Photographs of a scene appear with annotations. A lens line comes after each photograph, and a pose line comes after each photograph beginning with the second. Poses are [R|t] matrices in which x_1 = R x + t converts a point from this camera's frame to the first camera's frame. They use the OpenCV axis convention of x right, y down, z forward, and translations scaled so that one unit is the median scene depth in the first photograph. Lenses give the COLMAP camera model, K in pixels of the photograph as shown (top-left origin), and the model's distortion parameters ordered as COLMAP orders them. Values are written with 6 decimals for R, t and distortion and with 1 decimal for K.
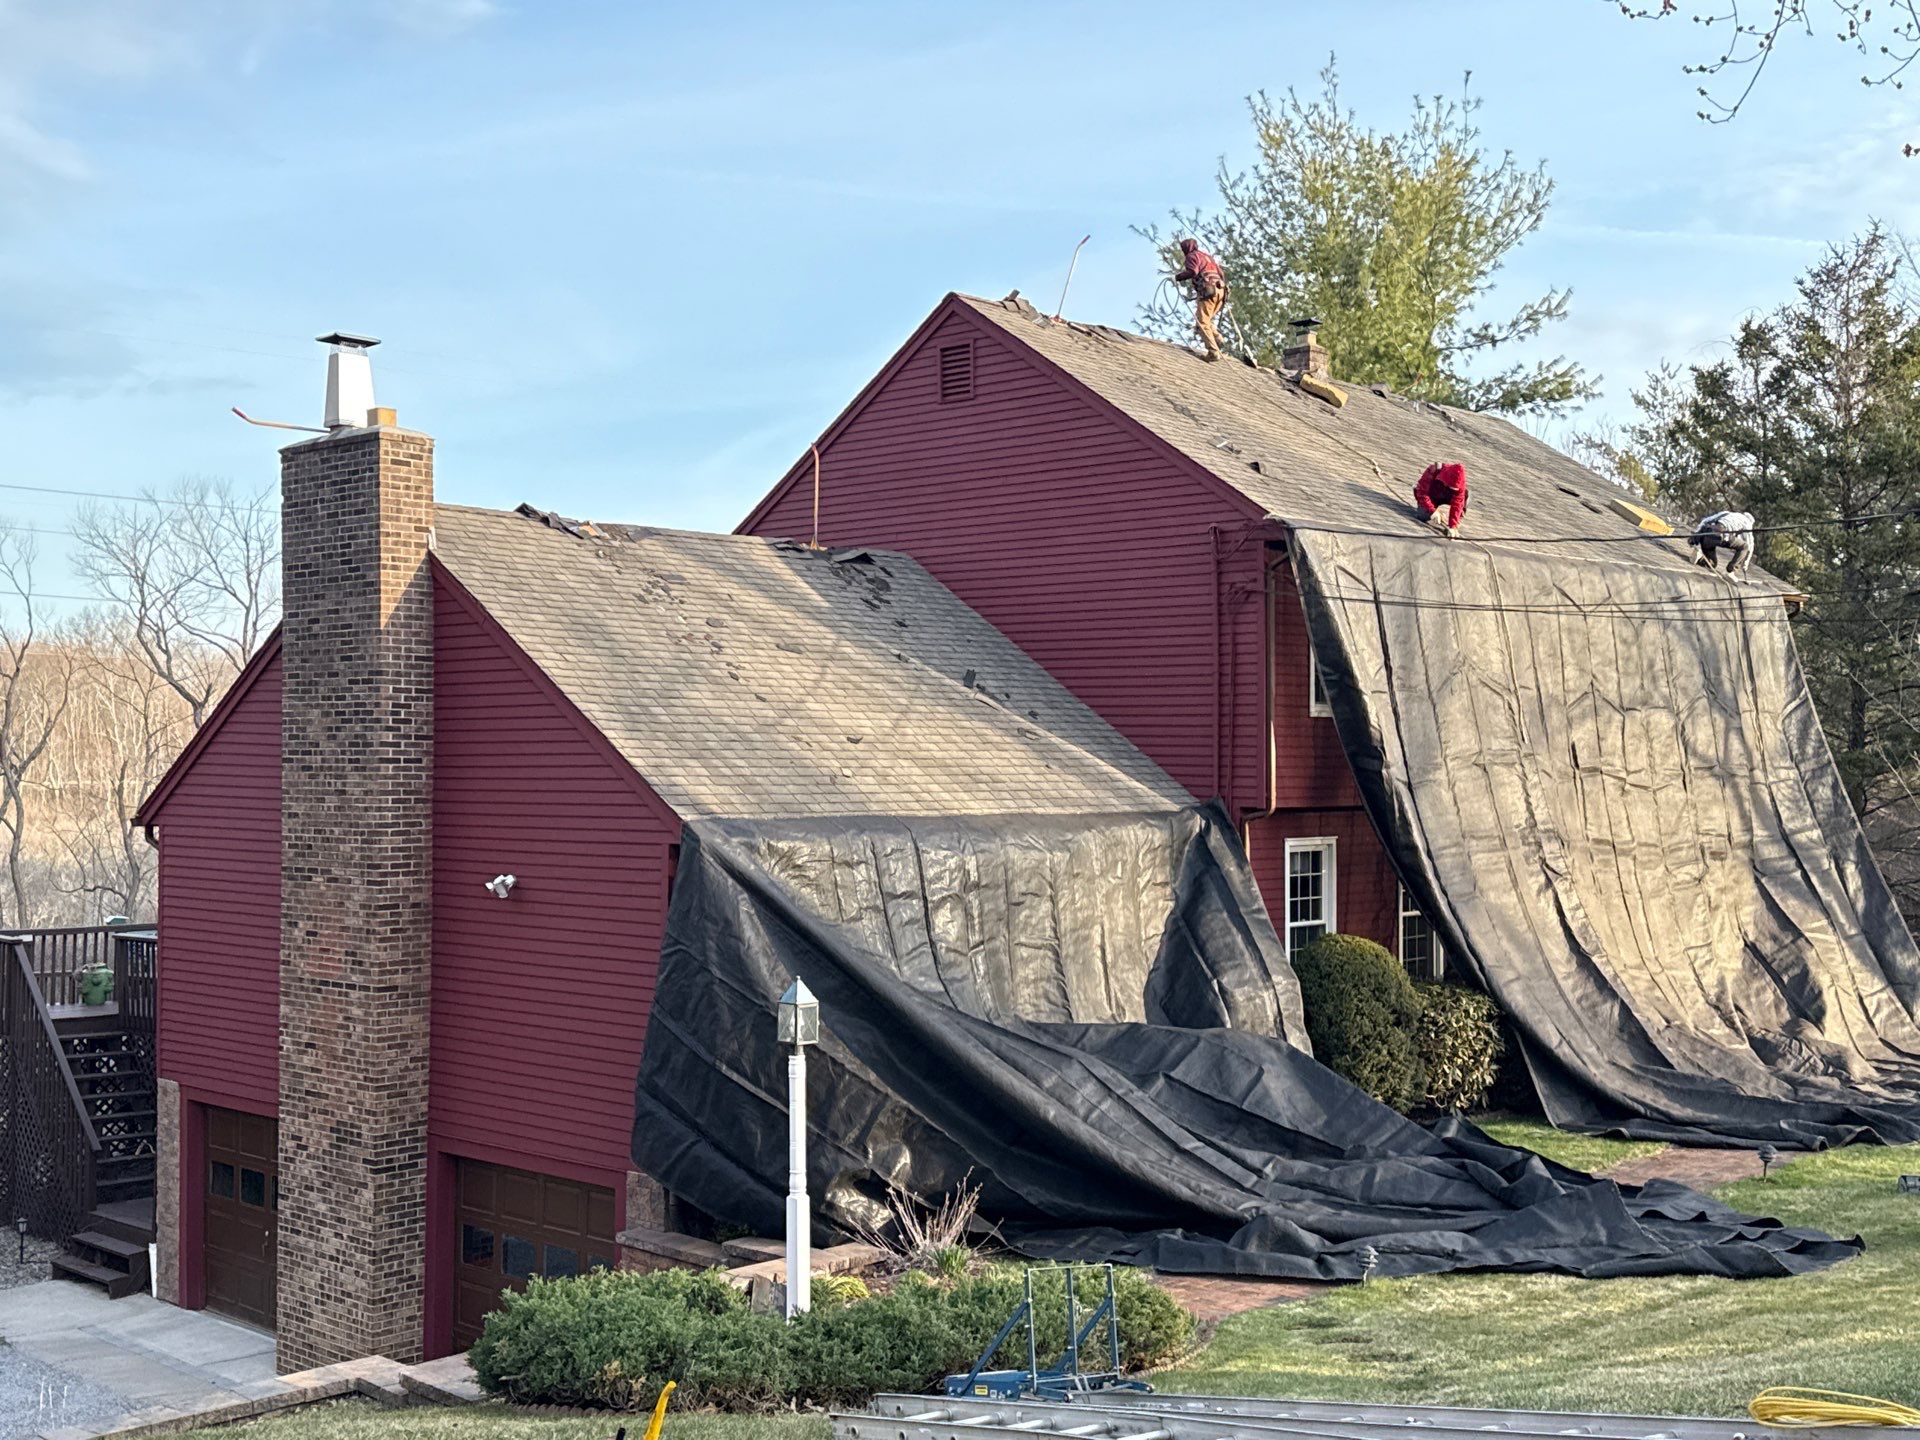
lens RADIAL K [[2205.9, 0, 960.8], [0, 2205.9, 709.6], [0, 0, 1]] dist [0.094115, 0.000000]
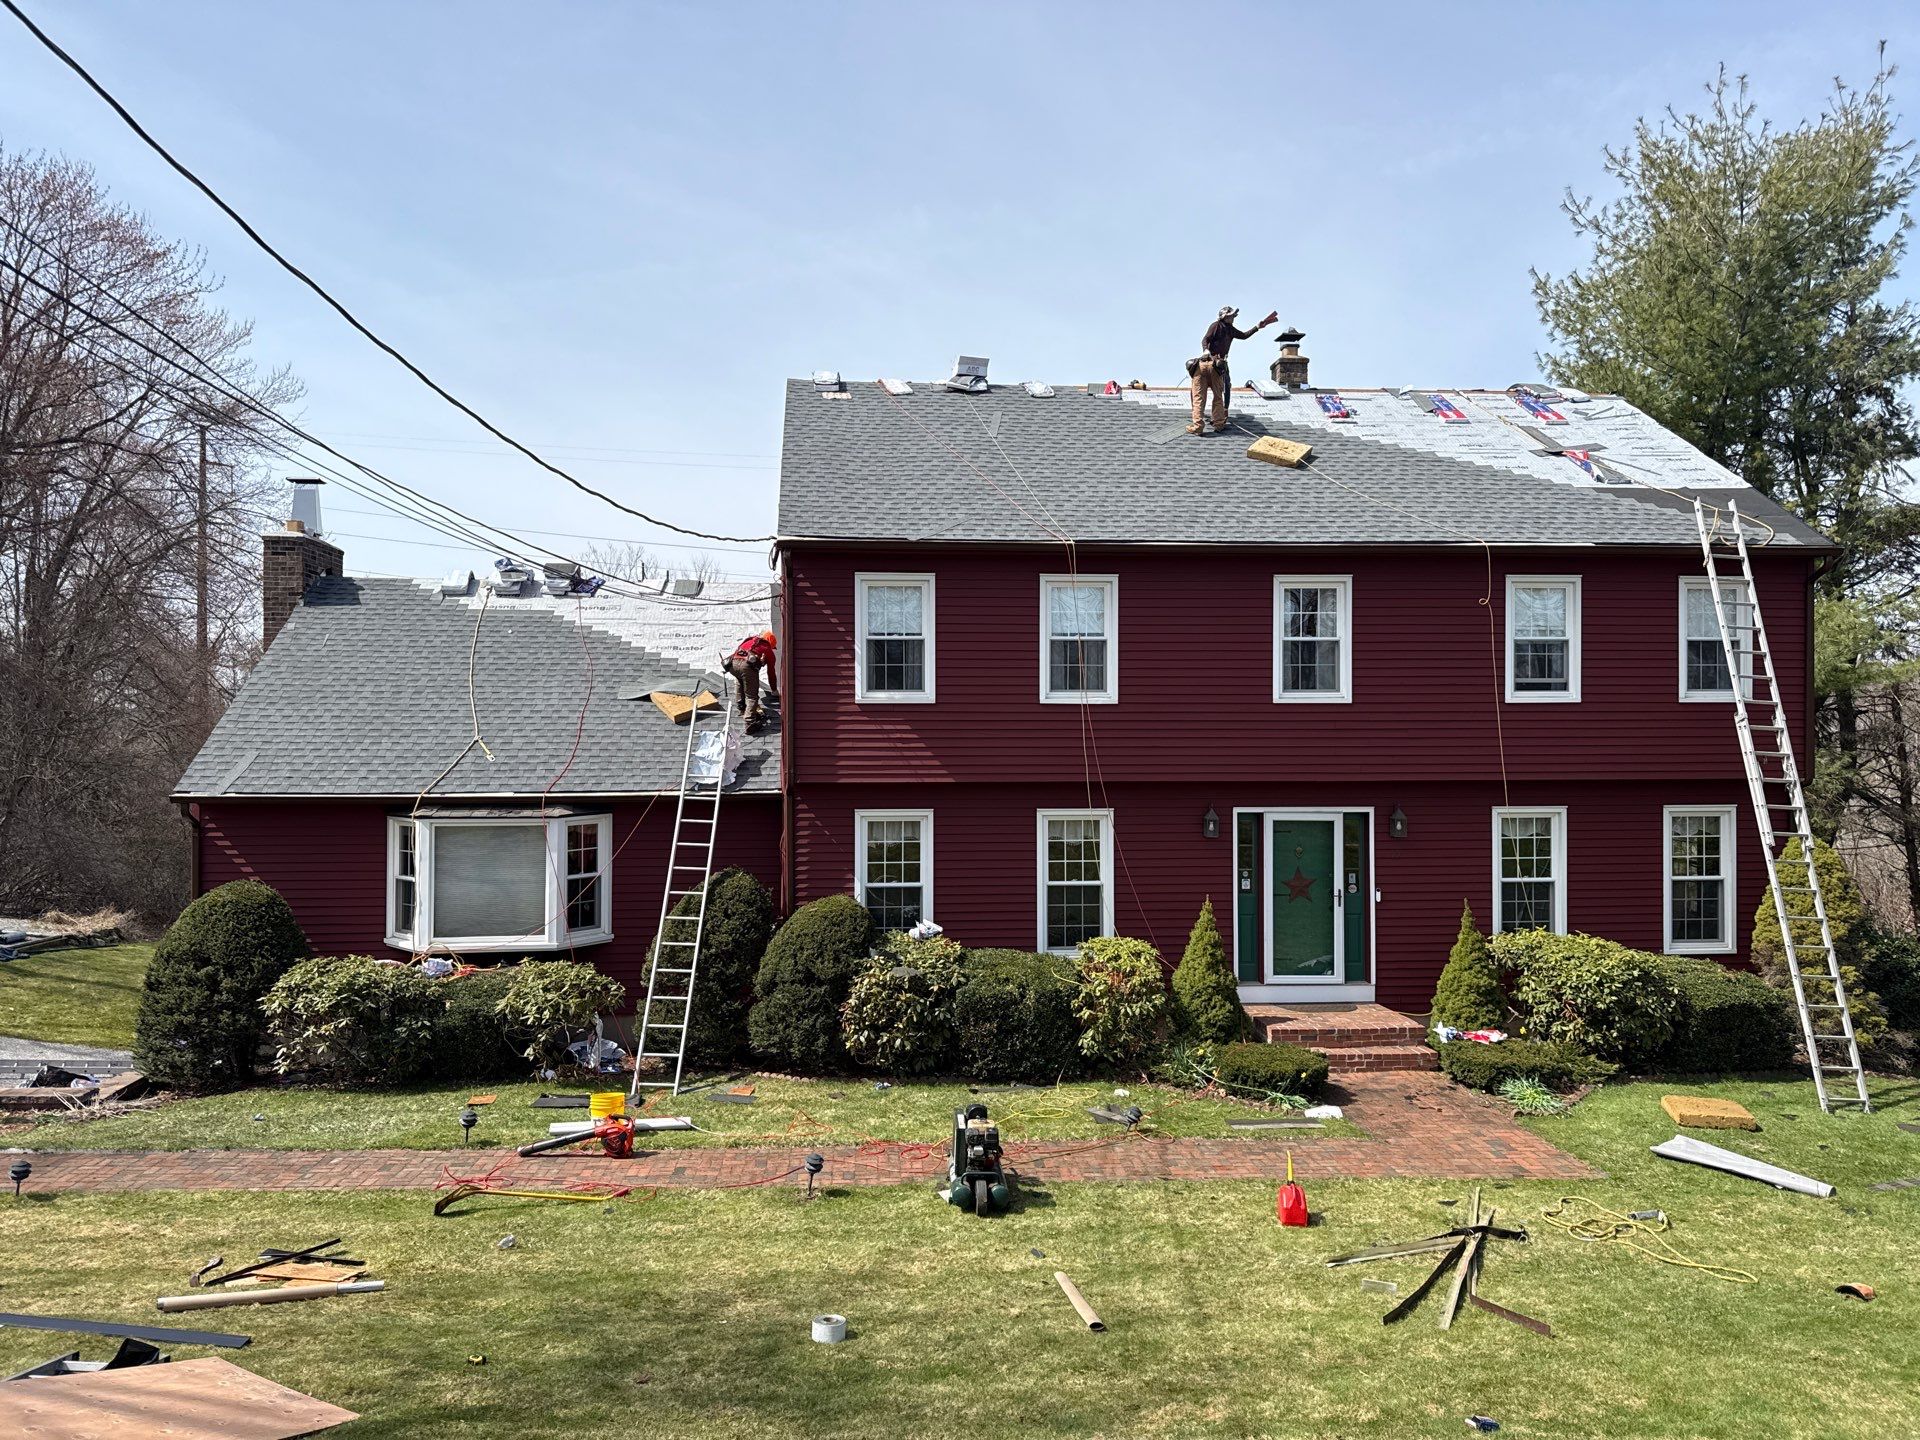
lens RADIAL K [[1347.6, 0, 932.7], [0, 1347.6, 734.7], [0, 0, 1]] dist [0.028336, -0.027903]
pose [[0.731202, 0.002141, -0.682158, 0.751755], [0.017663, 0.999600, 0.022071, 0.005541], [0.681932, -0.028187, 0.730872, 0.601885]]
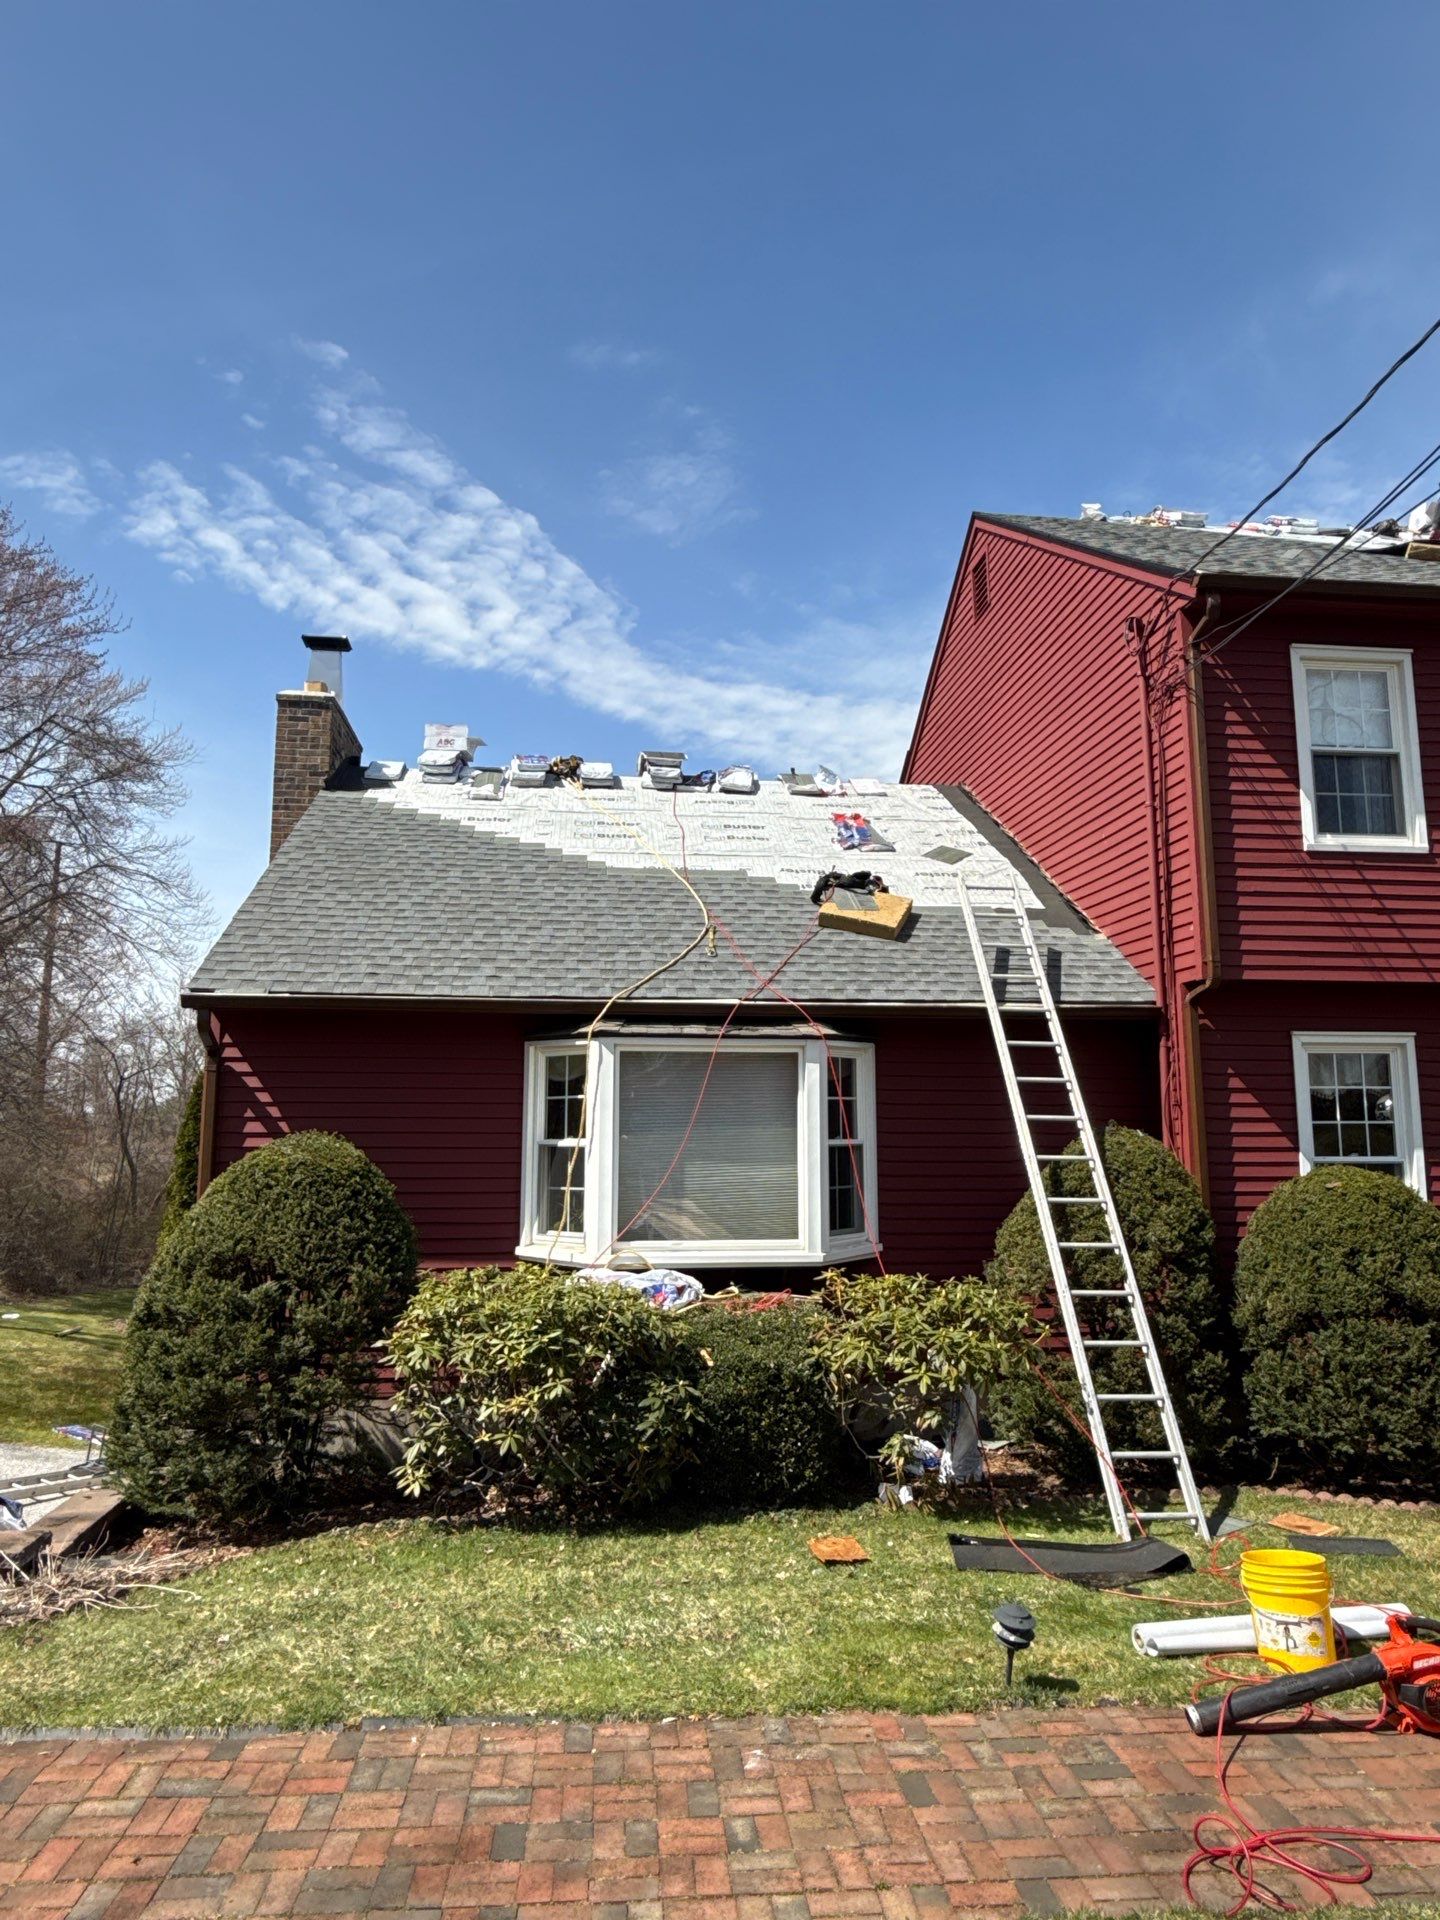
lens RADIAL K [[1197.1, 0, 709.4], [0, 1197.1, 961.3], [0, 0, 1]] dist [0.005186, -0.005808]
pose [[0.745275, -0.094213, -0.660068, 0.301488], [0.016416, 0.992260, -0.123091, 0.092062], [0.666556, 0.080901, 0.741052, 0.688873]]
